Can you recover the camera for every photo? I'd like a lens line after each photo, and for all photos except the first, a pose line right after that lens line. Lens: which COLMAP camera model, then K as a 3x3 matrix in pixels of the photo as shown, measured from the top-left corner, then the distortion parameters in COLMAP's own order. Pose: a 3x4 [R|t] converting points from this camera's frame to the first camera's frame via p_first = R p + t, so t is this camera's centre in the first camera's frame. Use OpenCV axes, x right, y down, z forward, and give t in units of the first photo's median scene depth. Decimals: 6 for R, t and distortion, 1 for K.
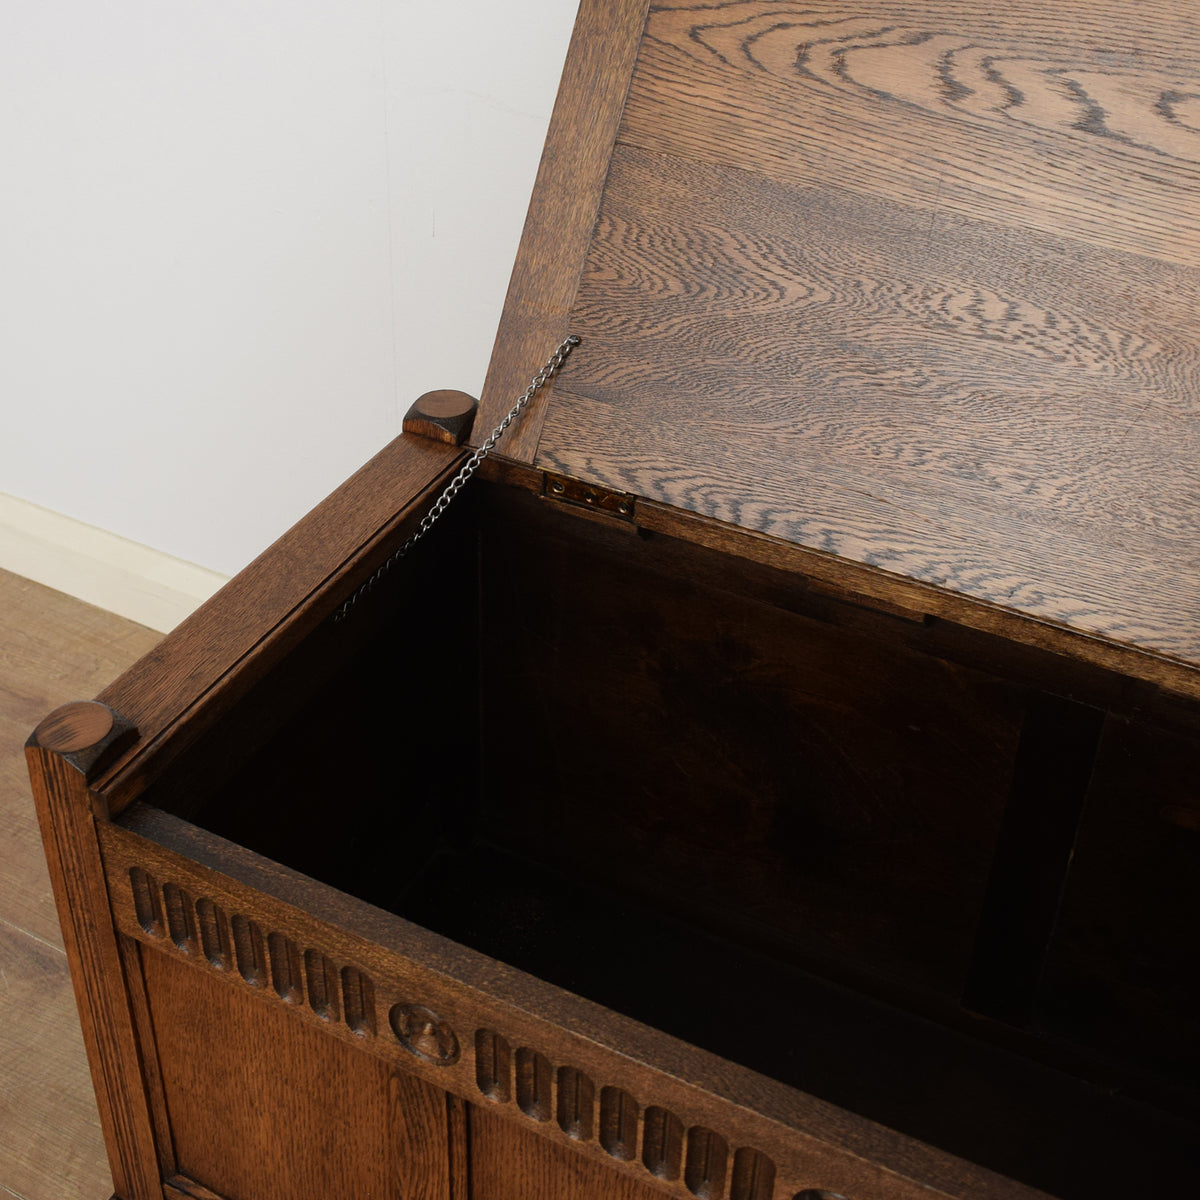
lens RADIAL K [[1769.4, 0, 485.3], [0, 1769.4, 439.0], [0, 0, 1]] dist [-0.105164, 0.020413]
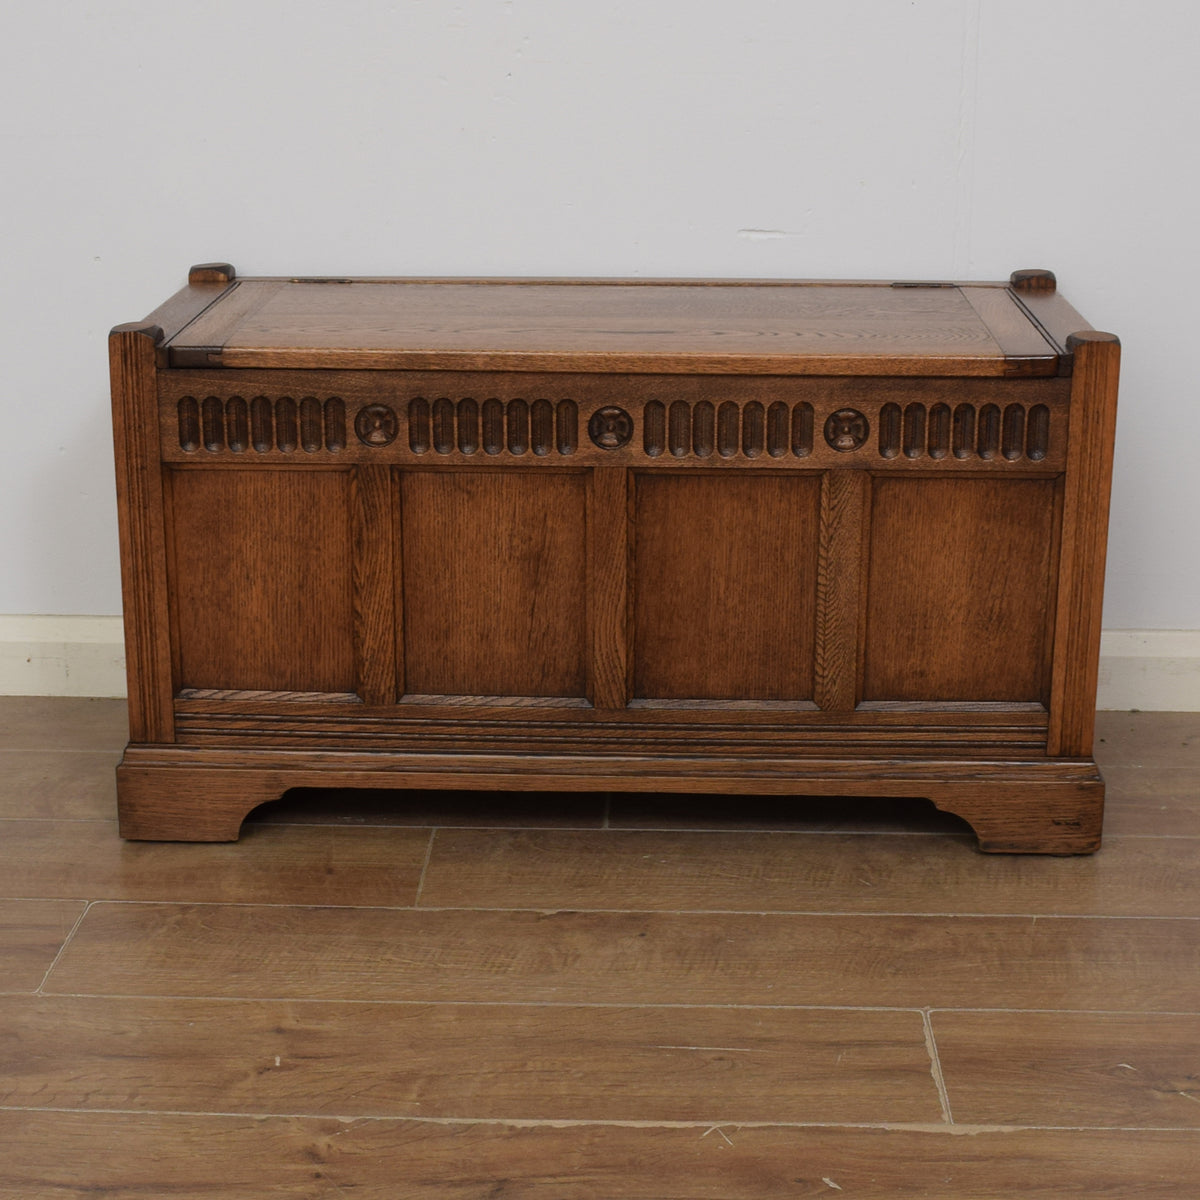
lens RADIAL K [[2367.0, 0, 596.8], [0, 2367.0, 663.0], [0, 0, 1]] dist [-0.072476, -0.114070]
pose [[0.882524, -0.135339, 0.450372, -0.817049], [0.240038, 0.953180, -0.183930, 0.902839], [-0.404393, 0.270429, 0.873690, -1.005940]]
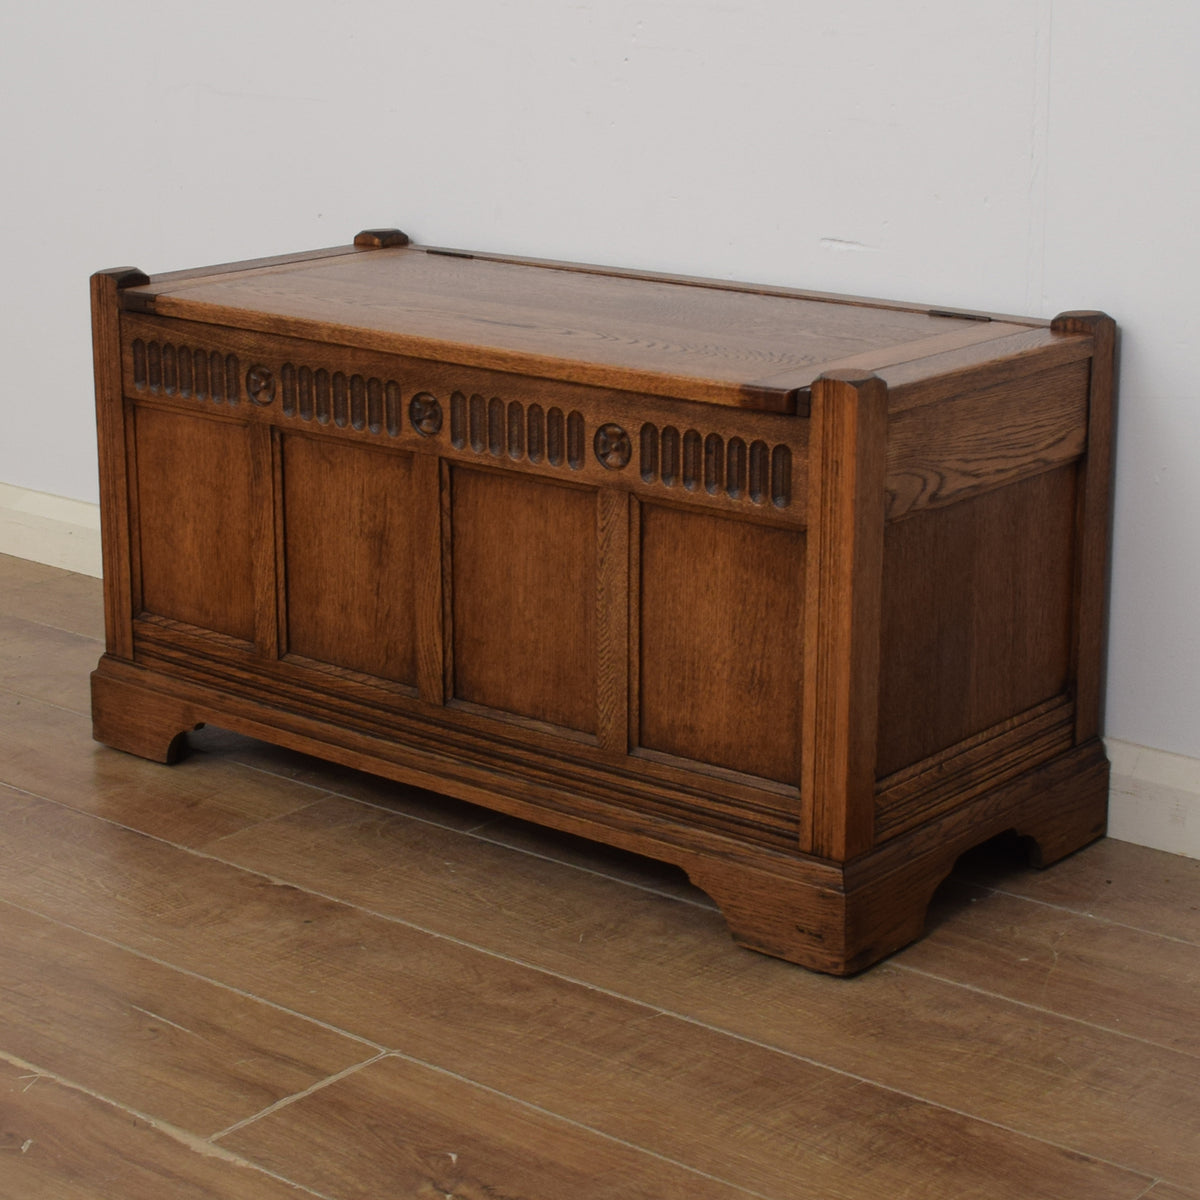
lens RADIAL K [[2589.9, 0, 576.0], [0, 2589.9, 561.4], [0, 0, 1]] dist [-0.078159, -0.054673]
pose [[0.985023, 0.050595, -0.164833, 0.644442], [-0.096449, 0.954107, -0.283509, 1.064982], [0.142924, 0.295161, 0.944697, -1.297282]]
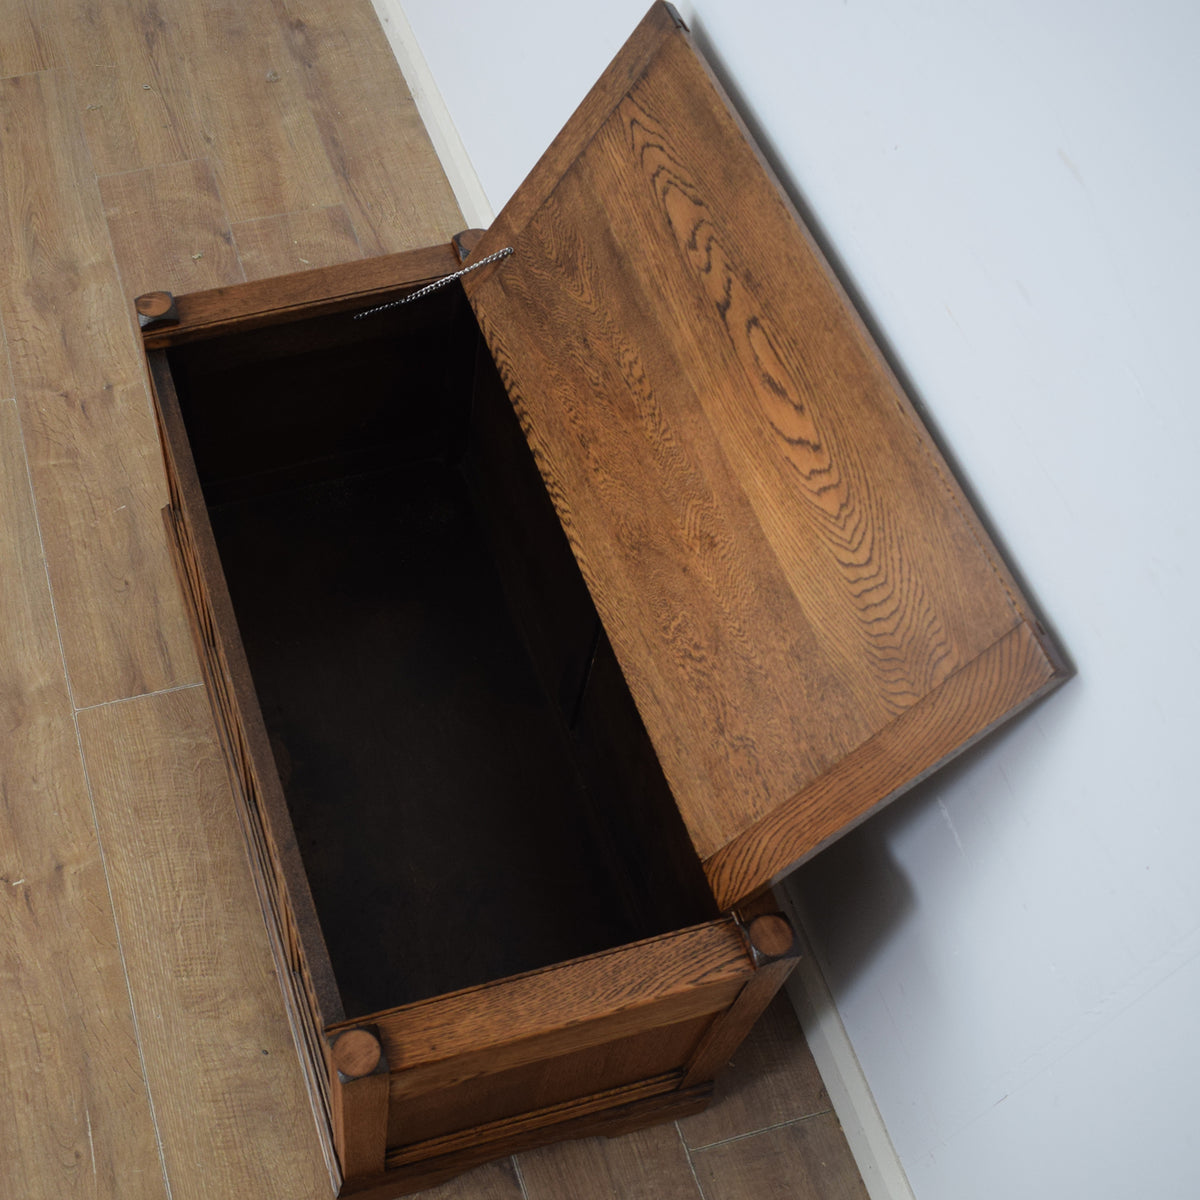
lens RADIAL K [[1543.4, 0, 365.8], [0, 1543.4, 657.4], [0, 0, 1]] dist [-0.094980, -0.027187]
pose [[0.709933, 0.610811, -0.350579, 0.761752], [-0.379669, 0.751195, 0.539960, -0.543804], [0.593167, -0.250231, 0.765204, -0.334568]]
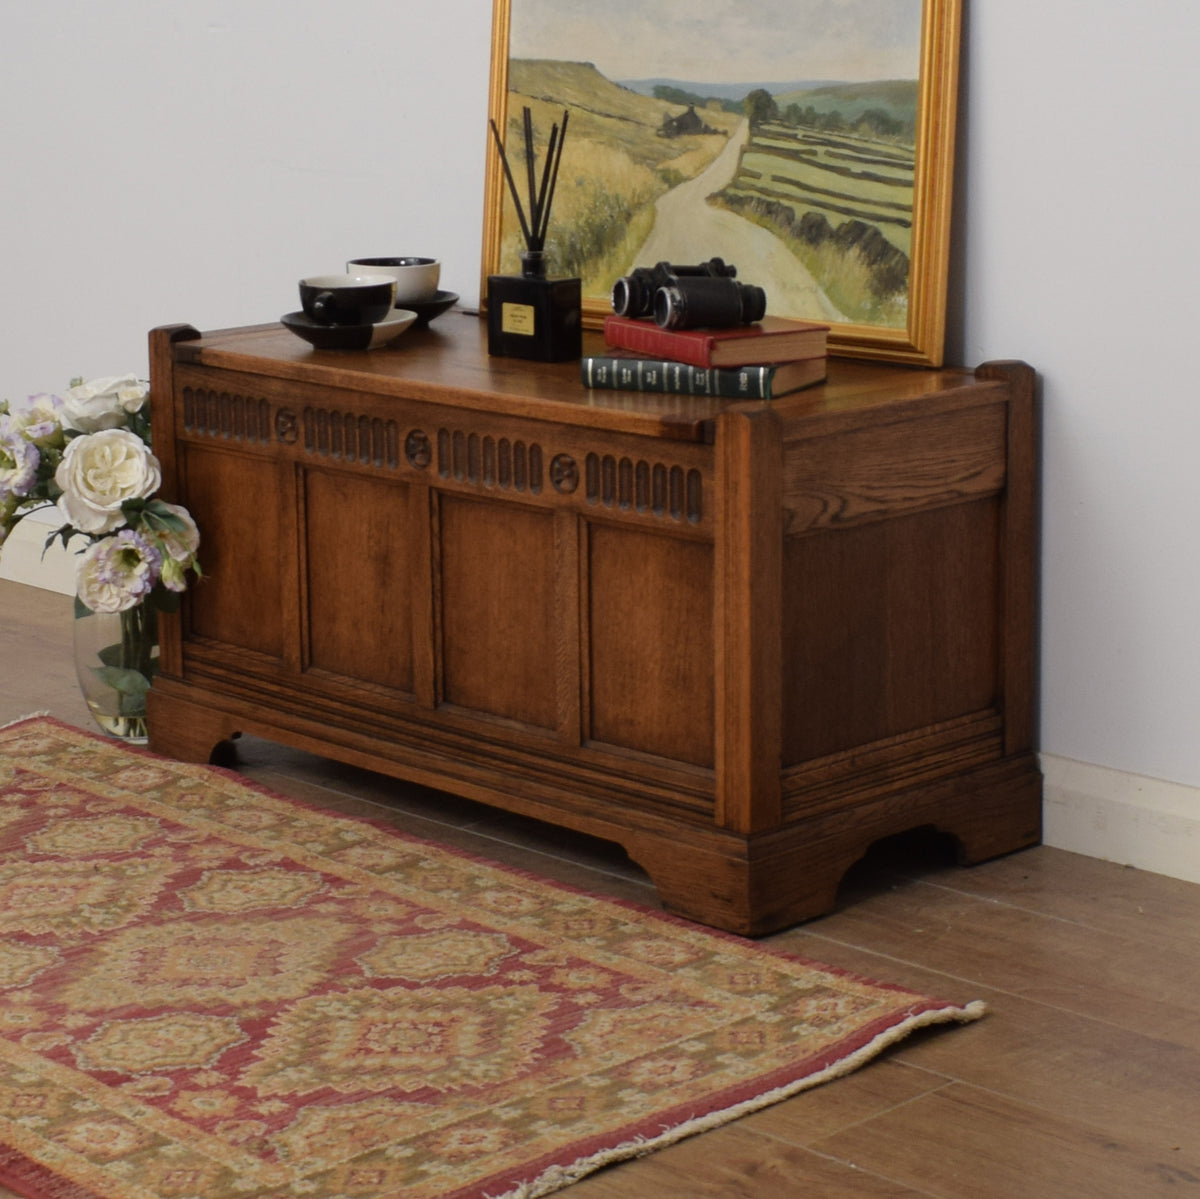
lens RADIAL K [[3123.1, 0, 485.5], [0, 3123.1, 561.3], [0, 0, 1]] dist [-0.066052, 0.054561]
pose [[0.952613, 0.052906, -0.299549, 1.124967], [-0.151302, 0.936710, -0.315724, 1.382263], [0.263887, 0.346085, 0.900327, -1.944593]]
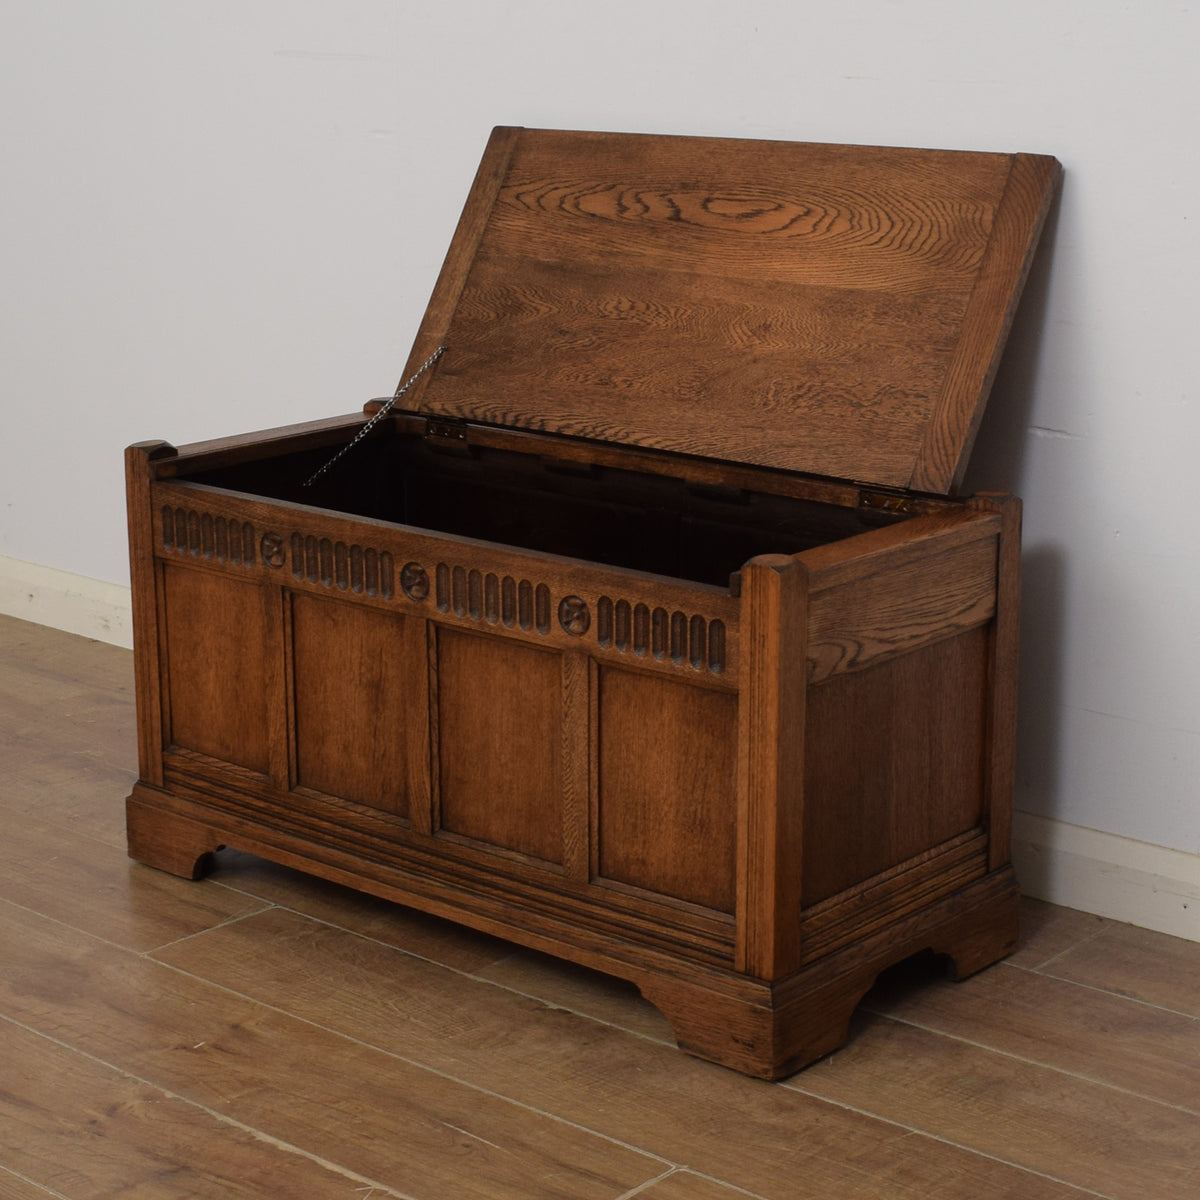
lens RADIAL K [[2487.9, 0, 629.6], [0, 2487.9, 598.8], [0, 0, 1]] dist [-0.074901, -0.214261]
pose [[0.984927, 0.051029, -0.165272, 0.753002], [-0.098503, 0.950895, -0.293421, 1.035529], [0.142183, 0.305278, 0.941589, -1.505420]]
